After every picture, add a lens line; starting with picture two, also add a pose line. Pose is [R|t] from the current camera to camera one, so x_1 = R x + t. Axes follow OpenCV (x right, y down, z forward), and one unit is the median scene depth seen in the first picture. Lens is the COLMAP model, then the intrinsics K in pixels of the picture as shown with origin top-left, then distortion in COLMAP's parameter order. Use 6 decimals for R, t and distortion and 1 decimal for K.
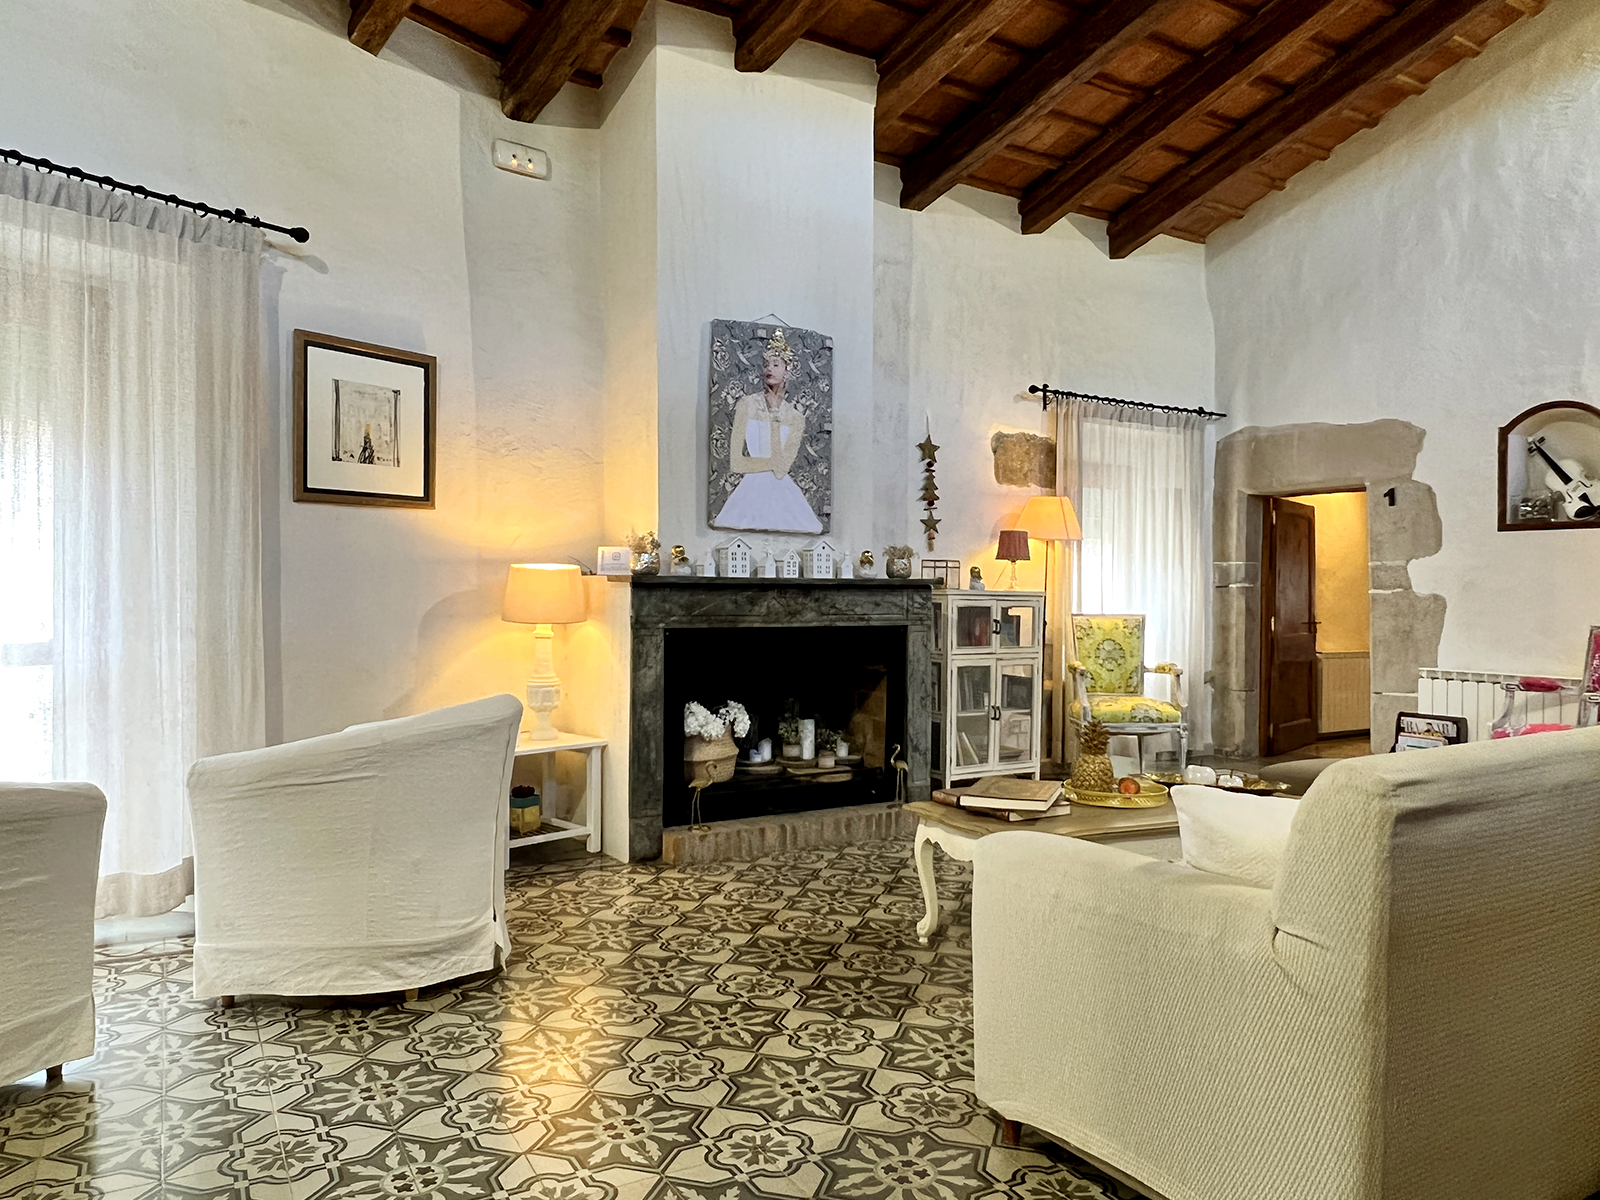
lens RADIAL K [[1114.6, 0, 800.0], [0, 1114.6, 600.0], [0, 0, 1]] dist [-0.000389, 0.000183]
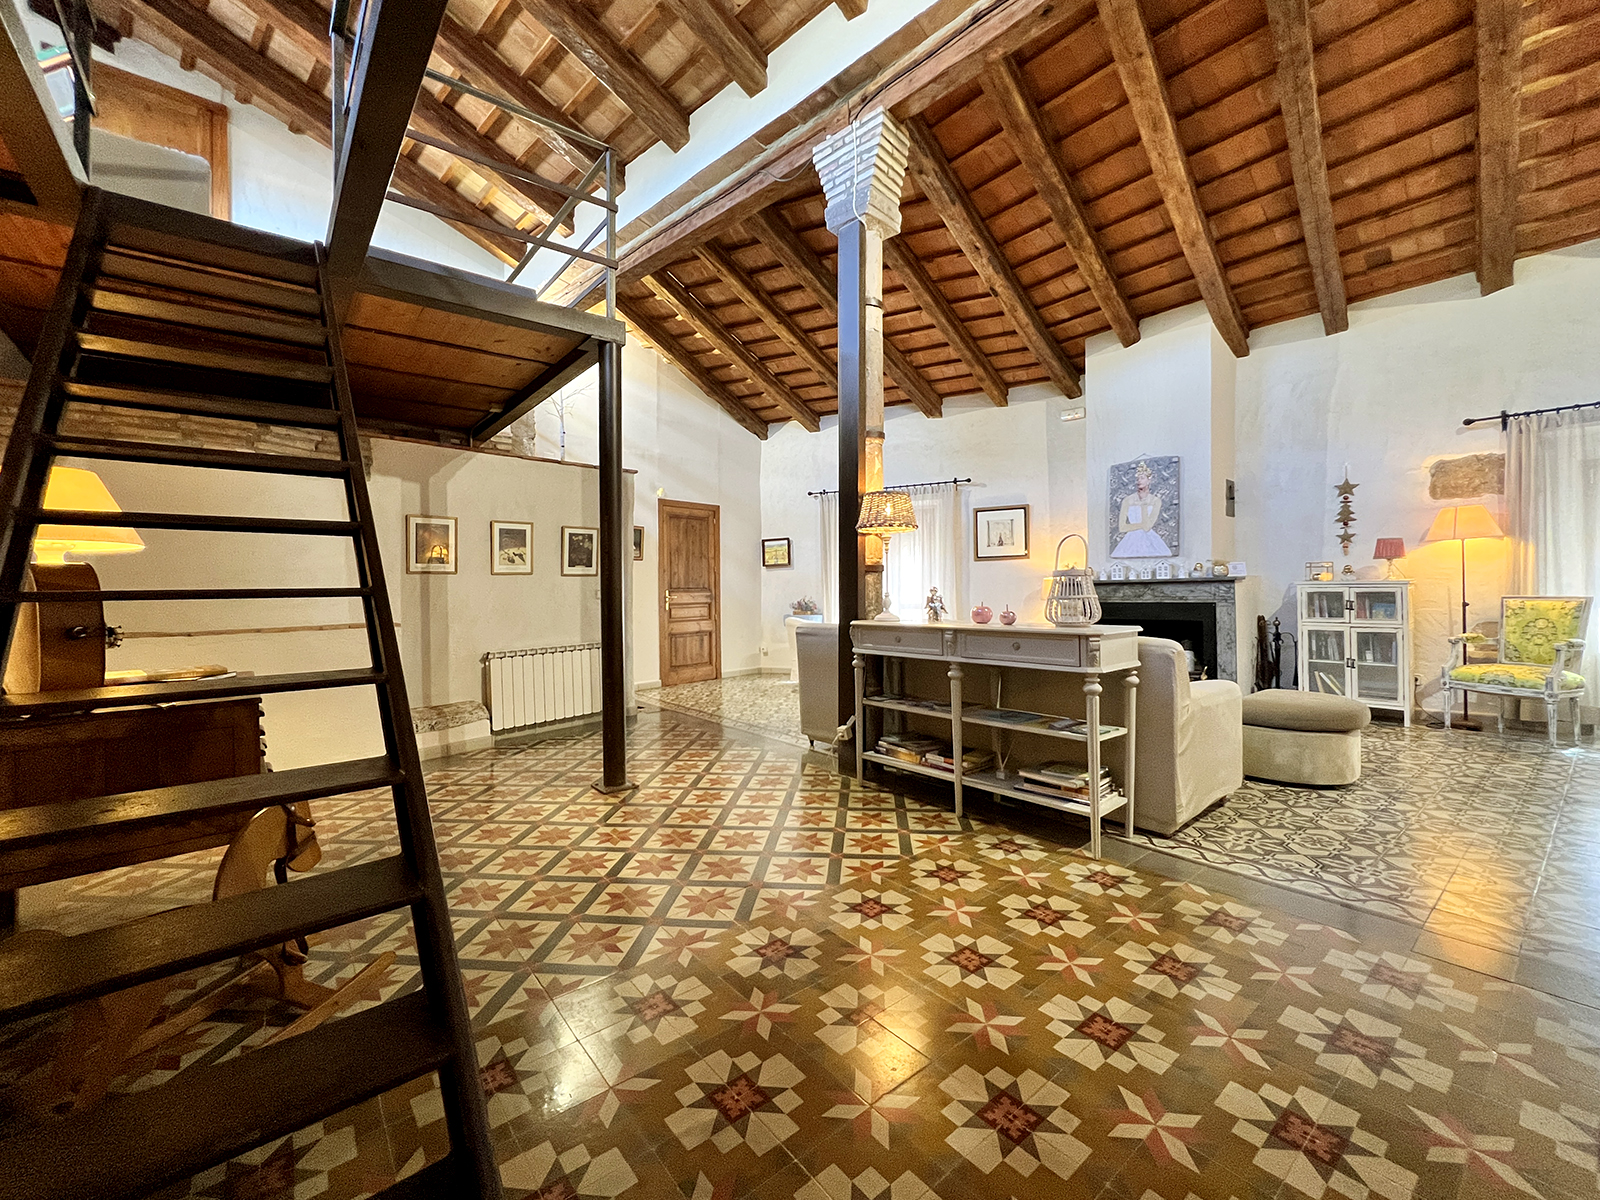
lens RADIAL K [[655.7, 0, 813.3], [0, 655.7, 600.9], [0, 0, 1]] dist [0.002539, 0.000210]
pose [[0.177884, 0.005721, -0.984035, 1.057766], [0.009152, 0.999930, 0.007467, 0.005953], [0.984009, -0.010334, 0.177820, 0.158928]]
